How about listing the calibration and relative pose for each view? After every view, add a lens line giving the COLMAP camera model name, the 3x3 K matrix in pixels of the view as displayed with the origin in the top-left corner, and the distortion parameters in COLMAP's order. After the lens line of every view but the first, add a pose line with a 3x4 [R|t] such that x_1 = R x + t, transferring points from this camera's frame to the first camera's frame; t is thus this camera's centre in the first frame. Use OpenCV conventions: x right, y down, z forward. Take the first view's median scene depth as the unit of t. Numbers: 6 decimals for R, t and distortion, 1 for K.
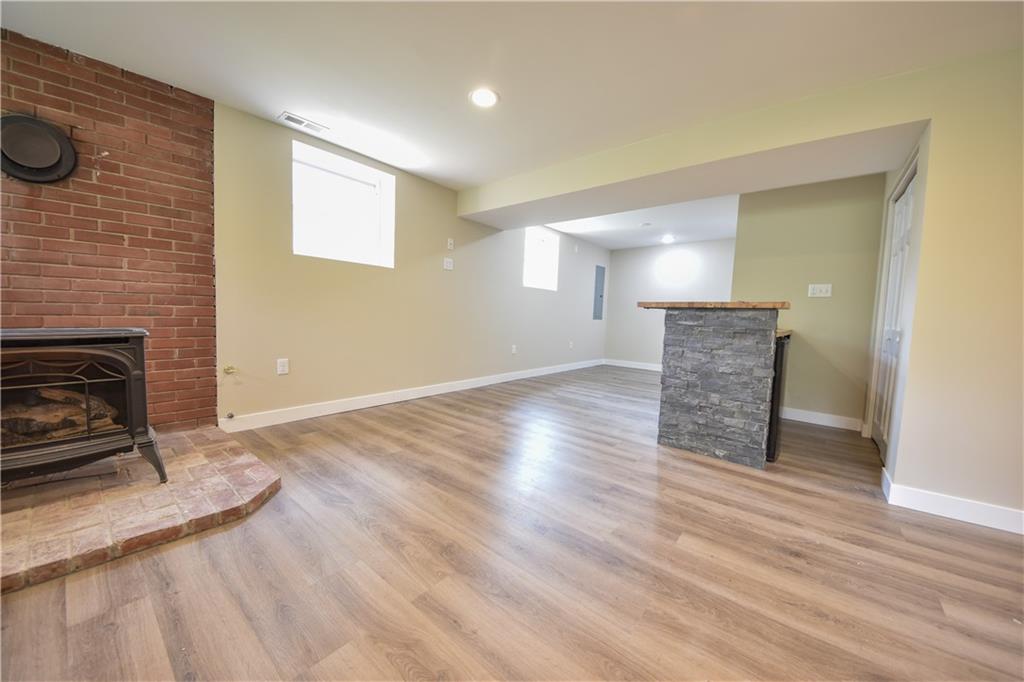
lens RADIAL K [[362.0, 0, 511.3], [0, 362.0, 341.2], [0, 0, 1]] dist [0.013123, -0.014068]
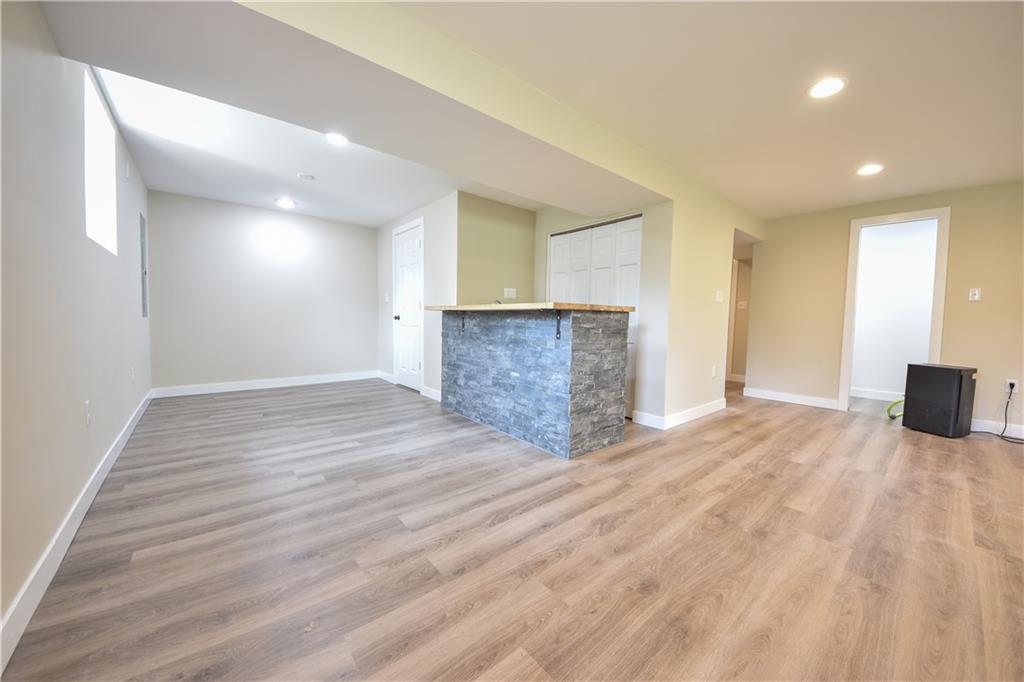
lens RADIAL K [[359.4, 0, 515.7], [0, 359.4, 339.0], [0, 0, 1]] dist [0.017268, -0.013646]
pose [[0.186547, -0.089080, 0.978399, -0.529764], [0.057763, 0.995152, 0.079592, -0.108581], [-0.980746, 0.041668, 0.190789, 1.061093]]
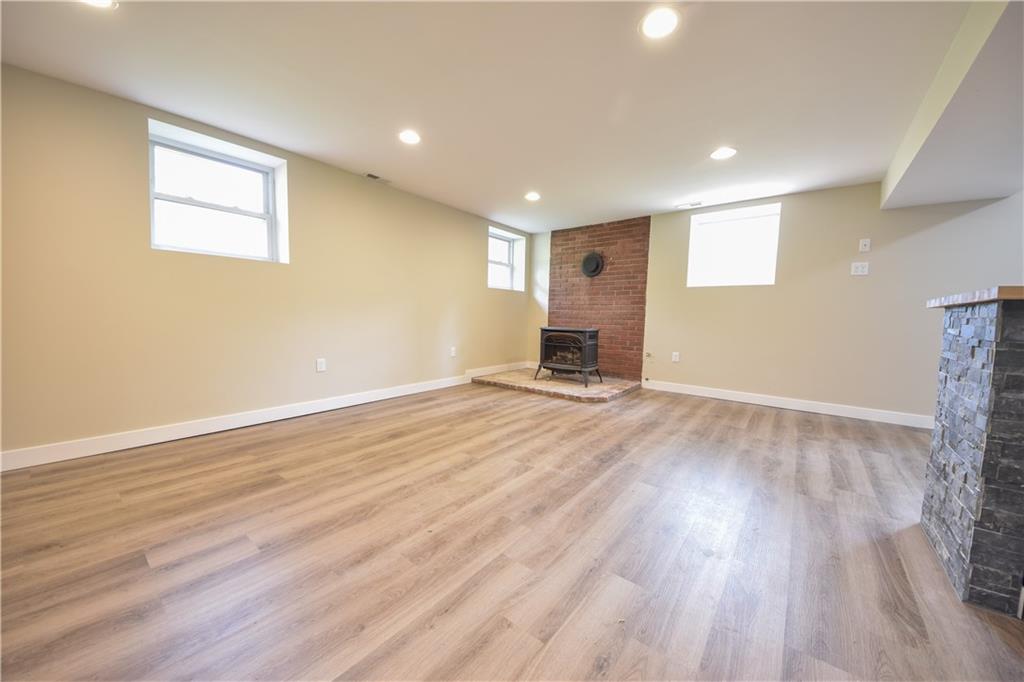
lens RADIAL K [[362.0, 0, 511.3], [0, 362.0, 341.2], [0, 0, 1]] dist [0.013123, -0.014068]
pose [[0.008307, 0.035513, -0.999335, 1.130004], [-0.094240, 0.994949, 0.034573, 0.013551], [0.995515, 0.093890, 0.011612, 0.281542]]
